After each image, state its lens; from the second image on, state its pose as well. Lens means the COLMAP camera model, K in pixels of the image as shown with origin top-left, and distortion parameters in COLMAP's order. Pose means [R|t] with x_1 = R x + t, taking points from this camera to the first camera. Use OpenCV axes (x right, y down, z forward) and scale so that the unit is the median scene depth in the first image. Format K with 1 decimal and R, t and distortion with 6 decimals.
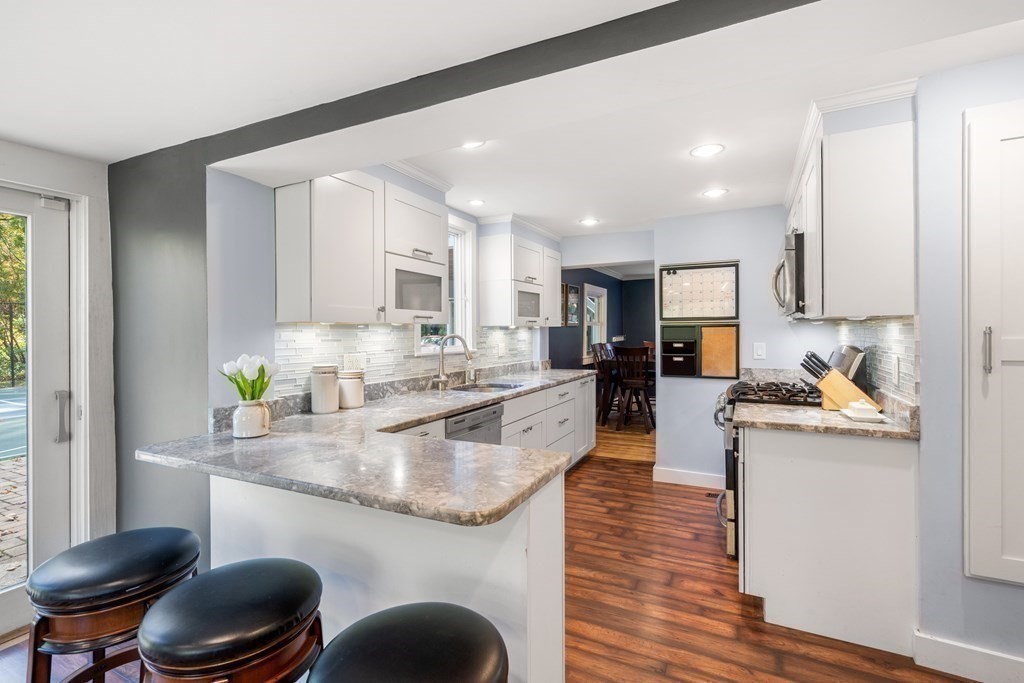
lens RADIAL K [[468.2, 0, 507.7], [0, 468.2, 336.1], [0, 0, 1]] dist [-0.001755, 0.000235]
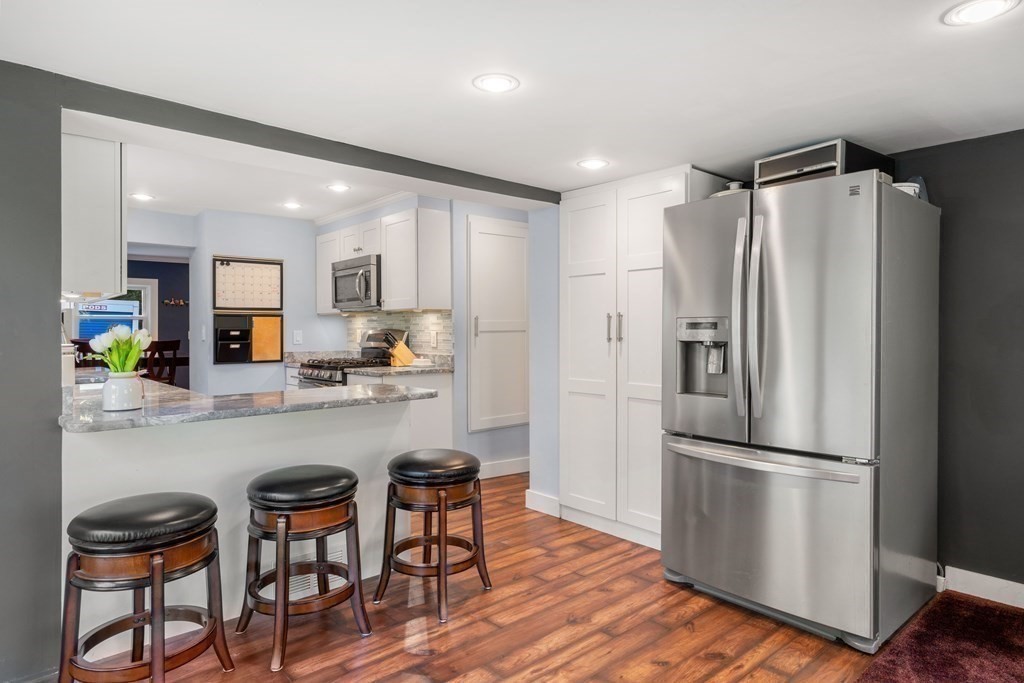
lens RADIAL K [[614.0, 0, 512.2], [0, 614.0, 338.6], [0, 0, 1]] dist [-0.009608, -0.001502]
pose [[0.370988, -0.006492, 0.928615, -0.718162], [0.011453, 0.999931, 0.002414, 0.037268], [-0.928567, 0.009740, 0.371037, -0.103752]]
